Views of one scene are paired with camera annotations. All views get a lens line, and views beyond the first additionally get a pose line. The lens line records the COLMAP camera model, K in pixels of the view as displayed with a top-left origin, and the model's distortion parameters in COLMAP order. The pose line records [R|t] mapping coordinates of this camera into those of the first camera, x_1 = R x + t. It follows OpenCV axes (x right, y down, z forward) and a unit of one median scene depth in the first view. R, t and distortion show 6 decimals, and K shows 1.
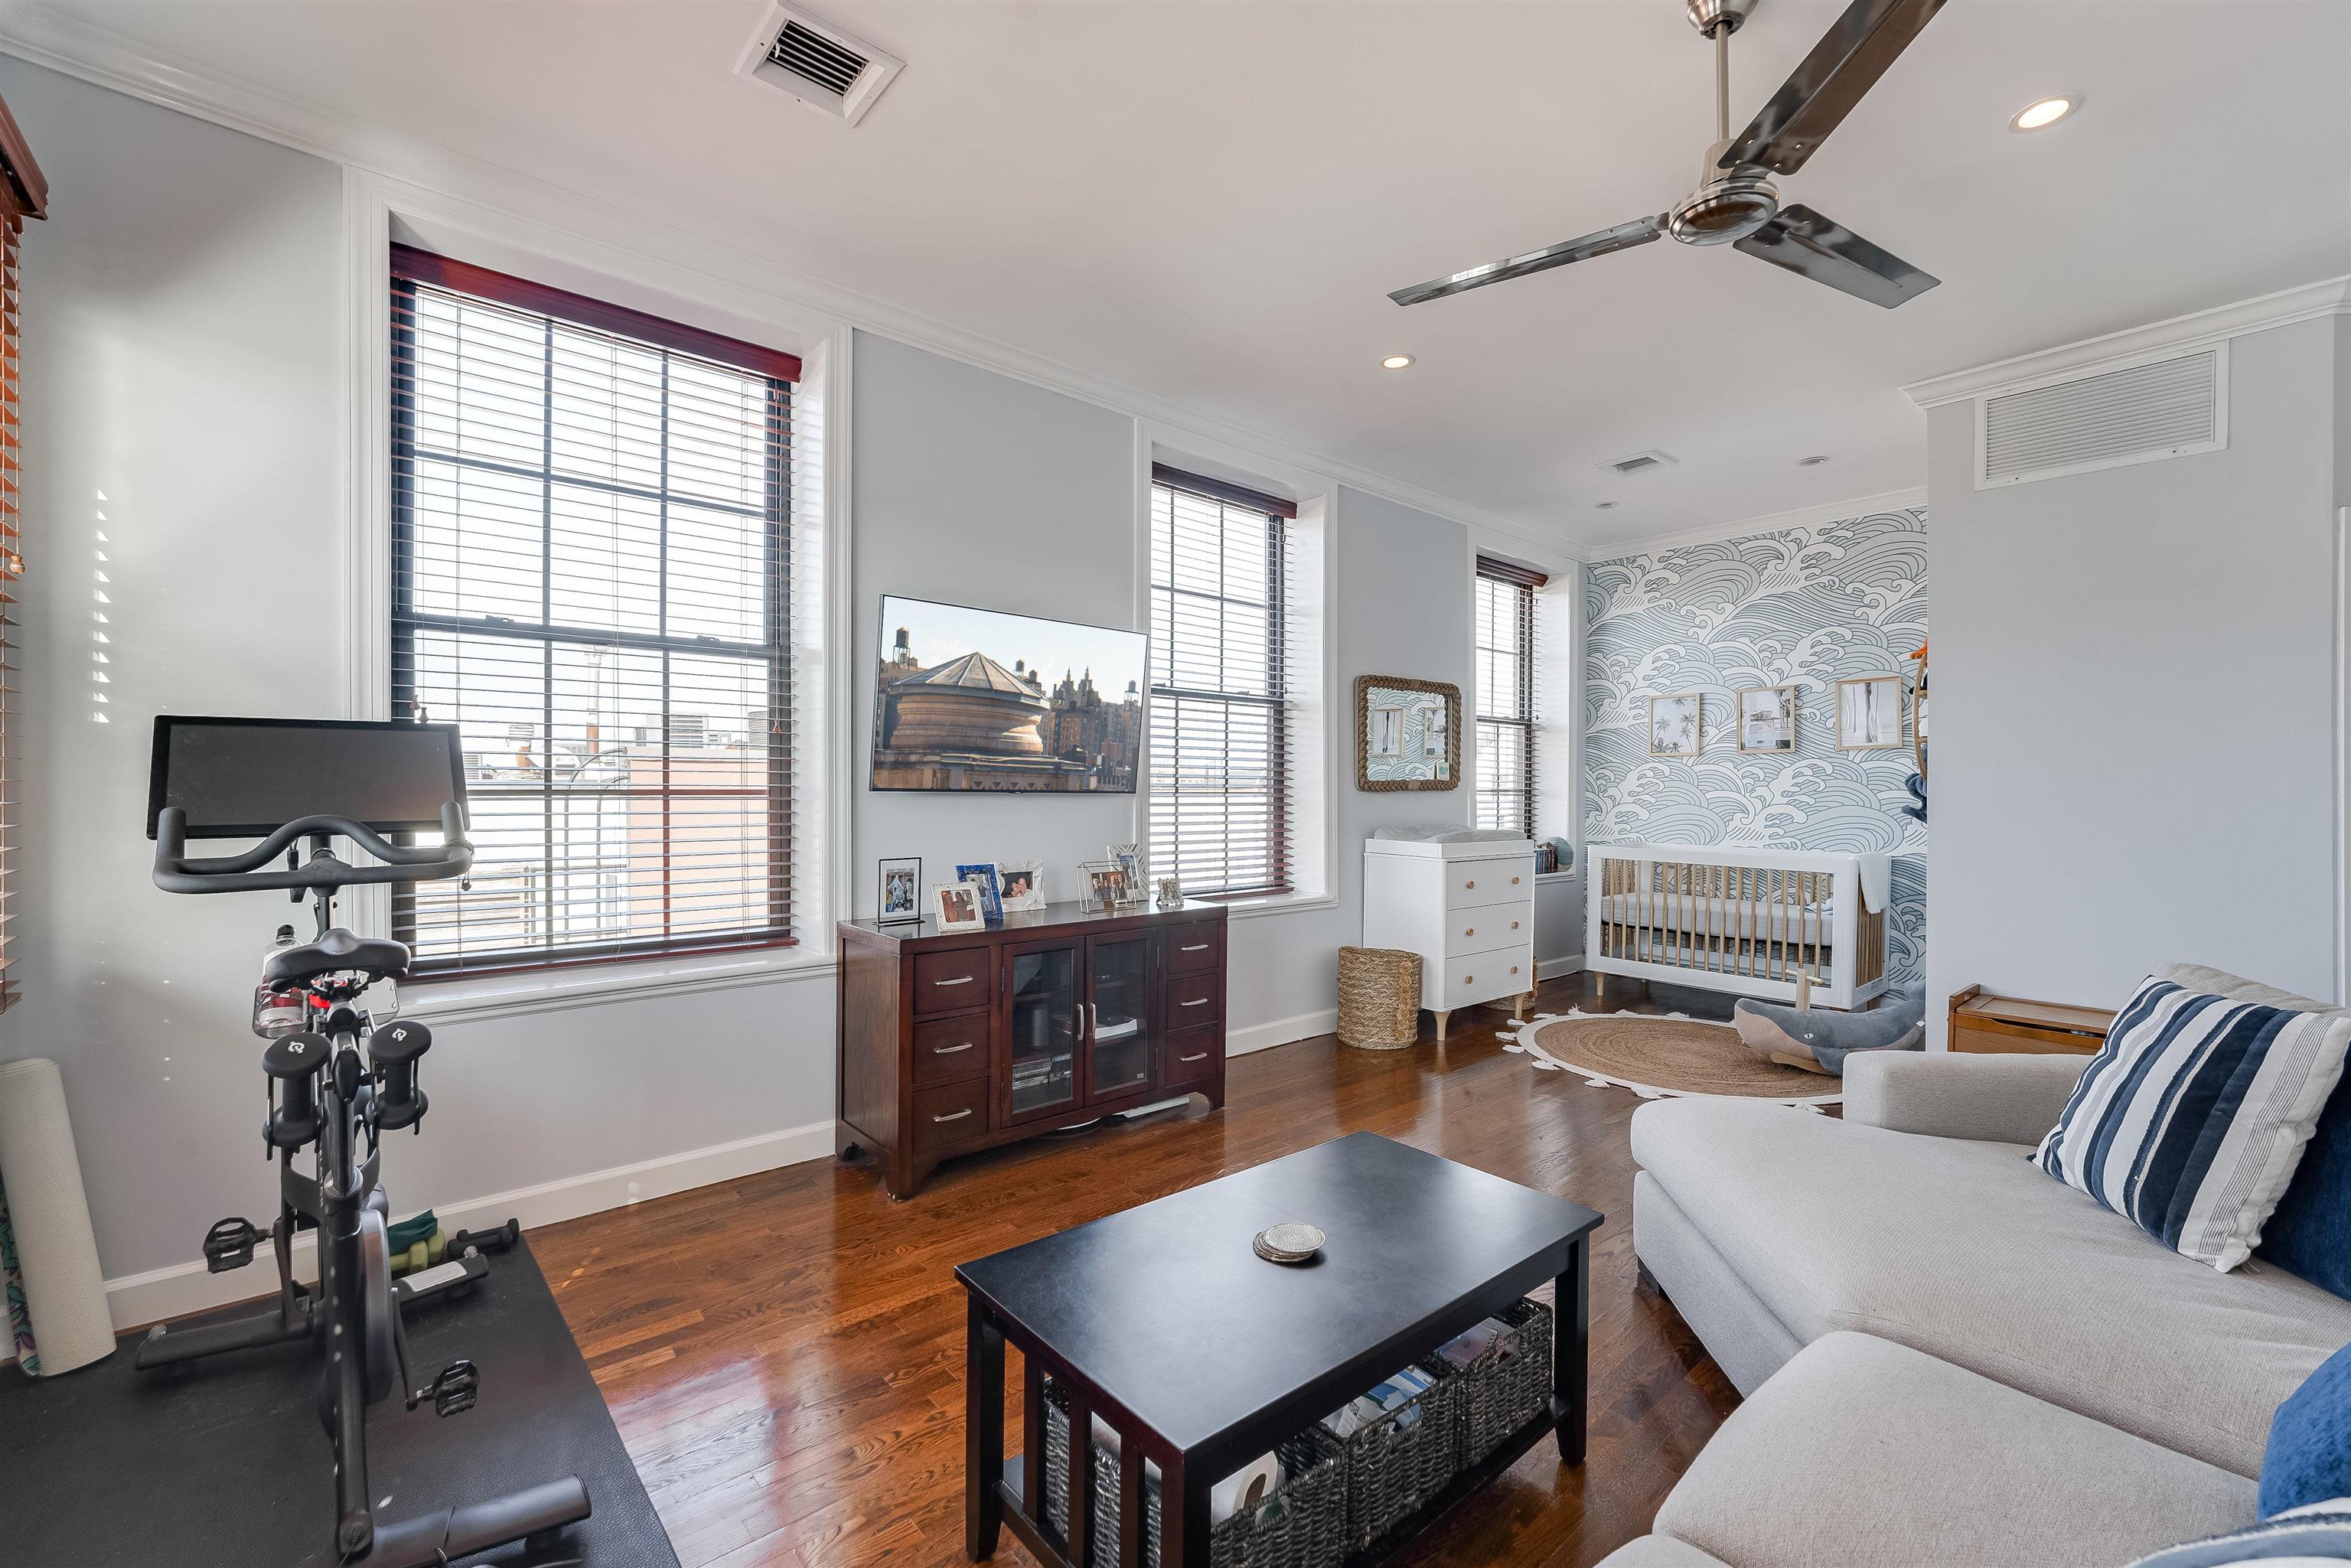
lens RADIAL K [[958.3, 0, 1164.5], [0, 958.3, 798.0], [0, 0, 1]] dist [-0.013169, 0.001772]
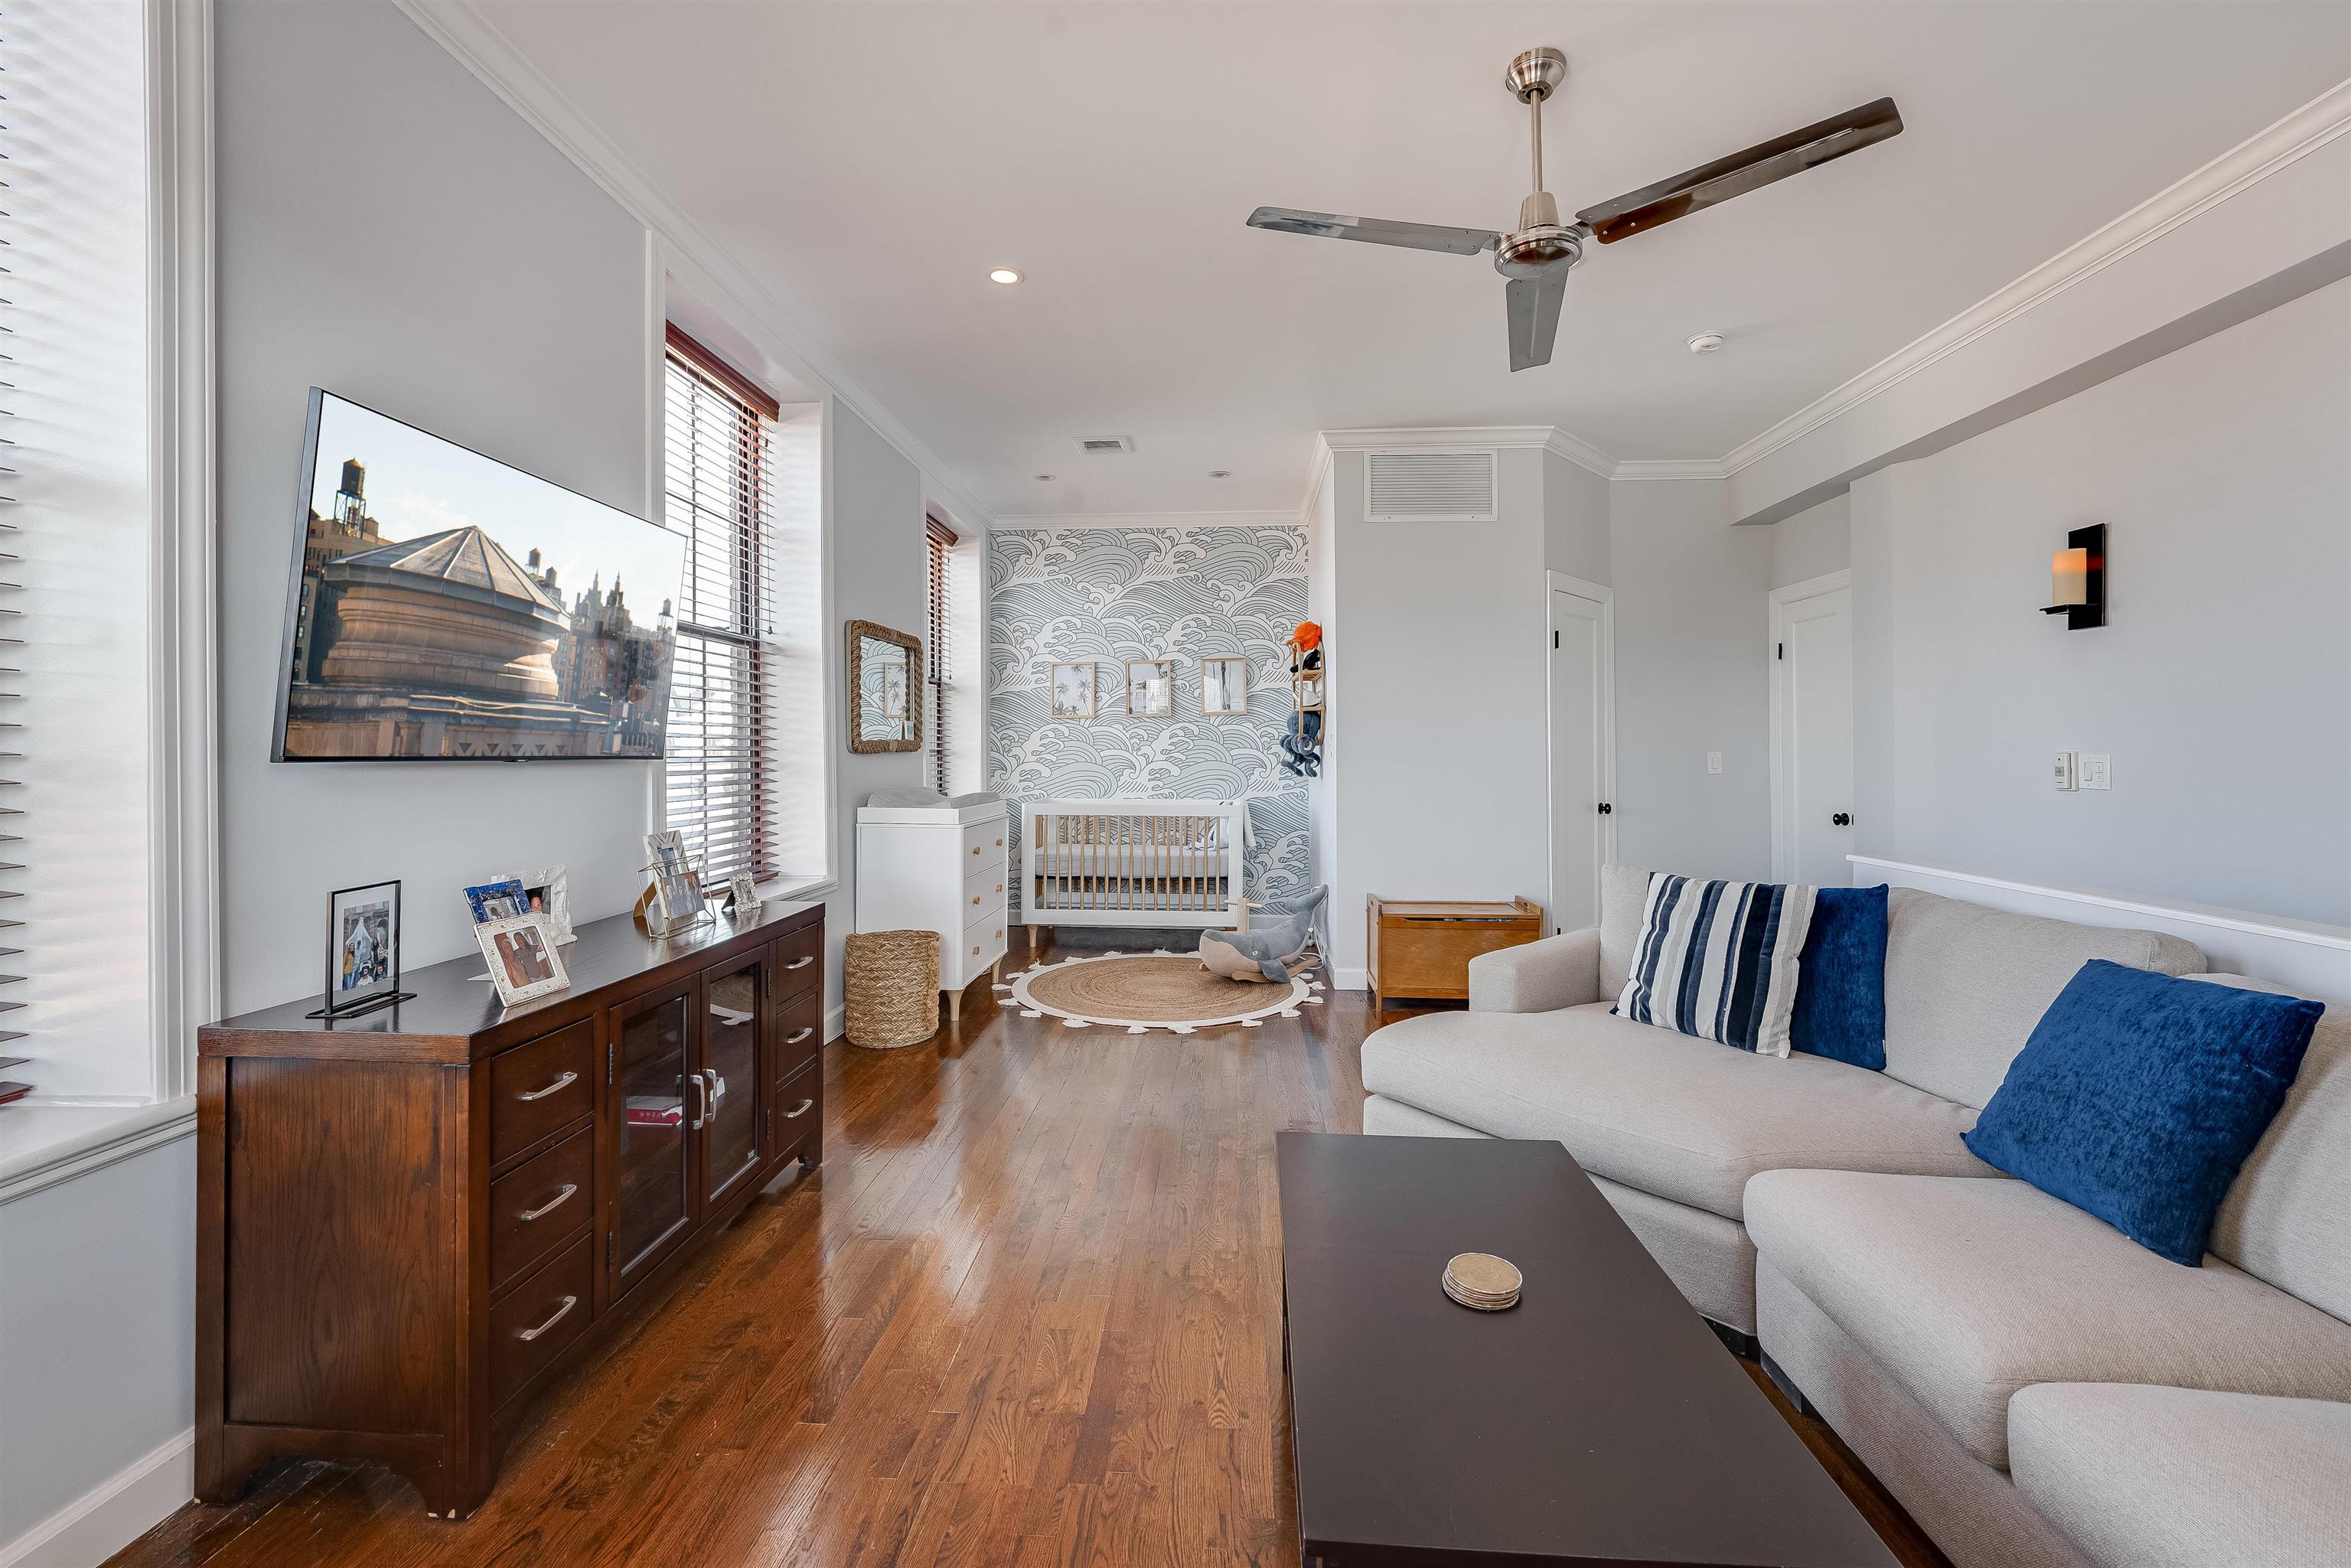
lens RADIAL K [[958.3, 0, 1167.9], [0, 958.3, 752.8], [0, 0, 1]] dist [-0.013169, 0.001772]
pose [[0.700384, -0.009368, 0.713704, -0.259822], [0.012953, 0.999916, 0.000413, -0.004879], [-0.713648, 0.008955, 0.700447, 0.229000]]
